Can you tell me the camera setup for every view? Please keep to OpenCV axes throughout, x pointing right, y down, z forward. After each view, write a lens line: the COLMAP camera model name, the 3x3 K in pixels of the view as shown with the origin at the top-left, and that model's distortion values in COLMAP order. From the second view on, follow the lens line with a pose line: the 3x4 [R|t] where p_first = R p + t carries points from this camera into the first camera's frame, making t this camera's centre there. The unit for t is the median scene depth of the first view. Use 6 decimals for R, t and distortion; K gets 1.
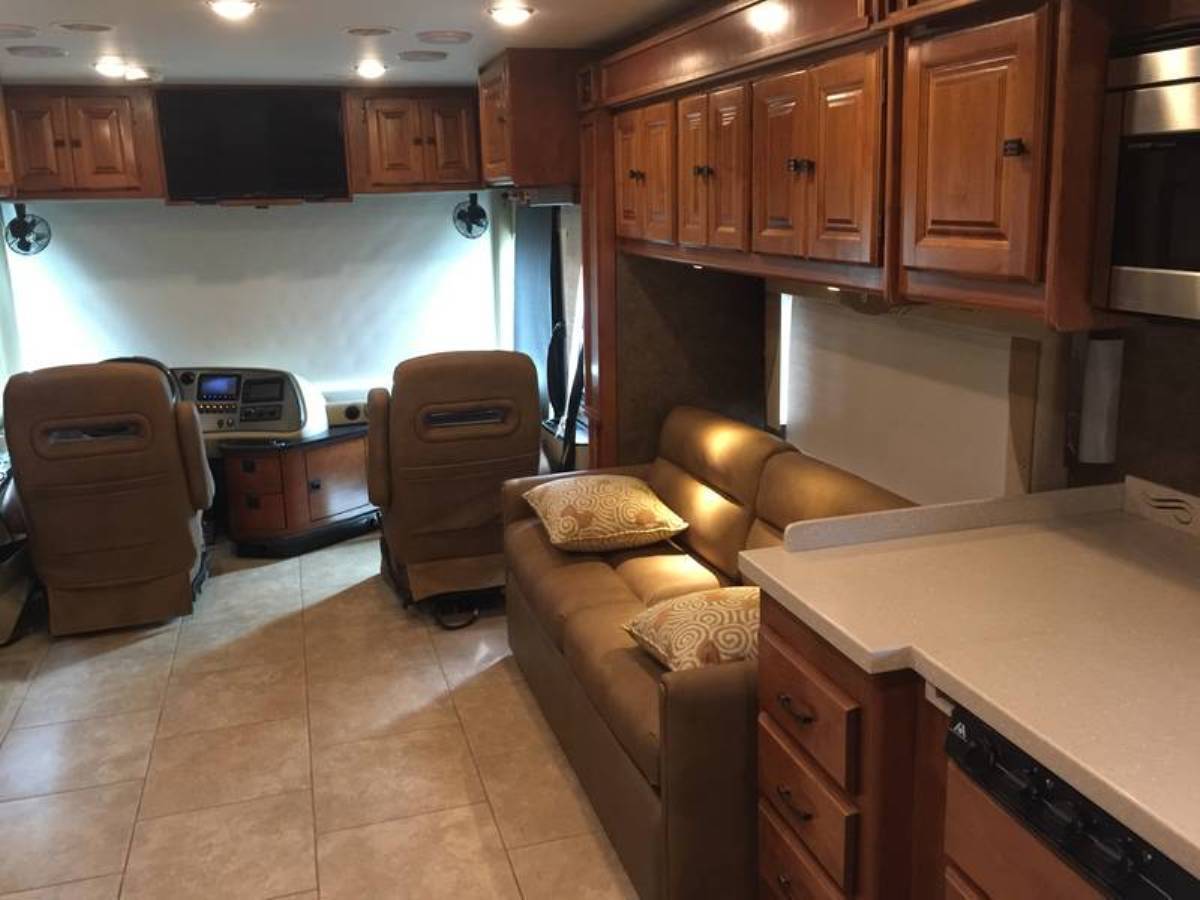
lens RADIAL K [[1036.2, 0, 595.1], [0, 1036.2, 443.8], [0, 0, 1]] dist [0.090028, -0.131659]
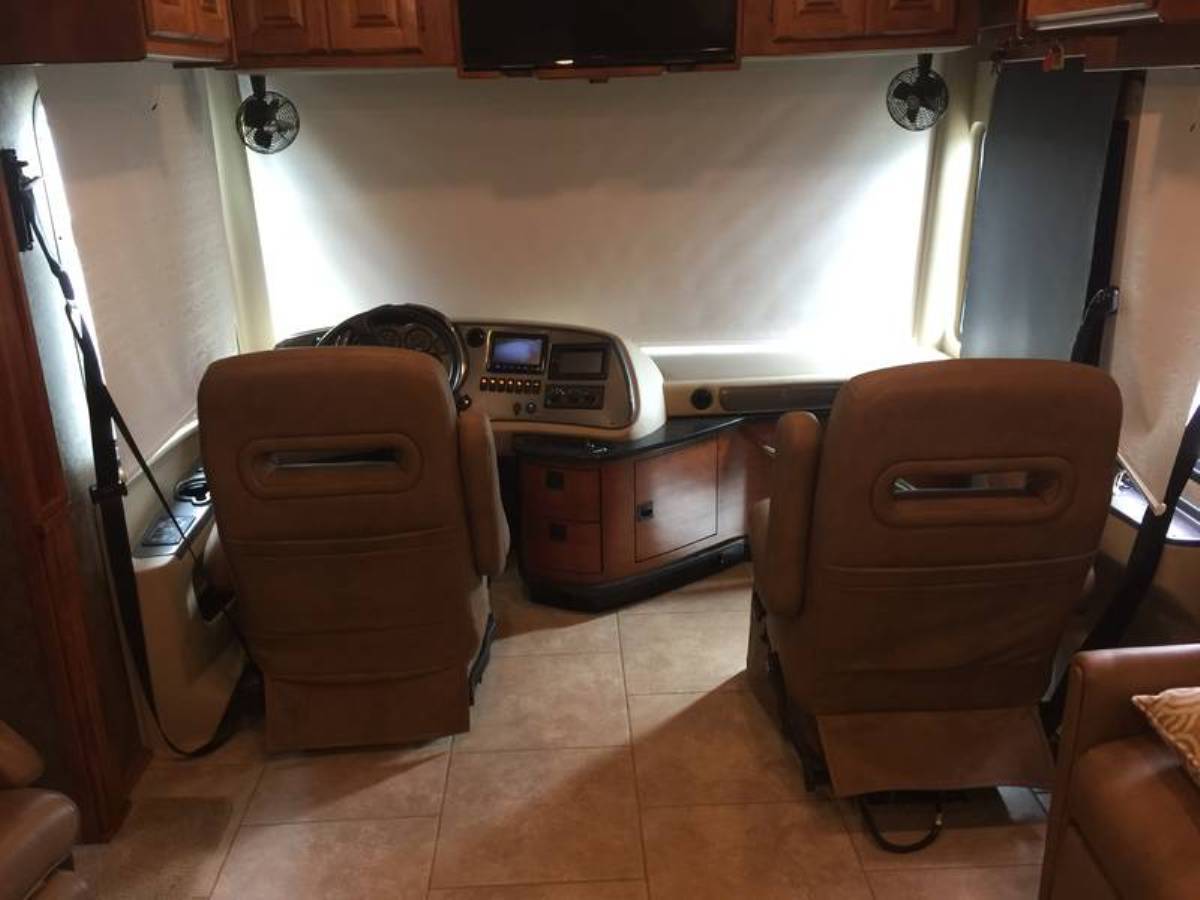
lens RADIAL K [[1043.4, 0, 594.4], [0, 1043.4, 439.6], [0, 0, 1]] dist [0.056164, -0.003131]
pose [[0.967293, 0.081491, -0.240214, -0.152844], [-0.057140, 0.992652, 0.106659, -0.079622], [0.247141, -0.089444, 0.964843, 0.374085]]
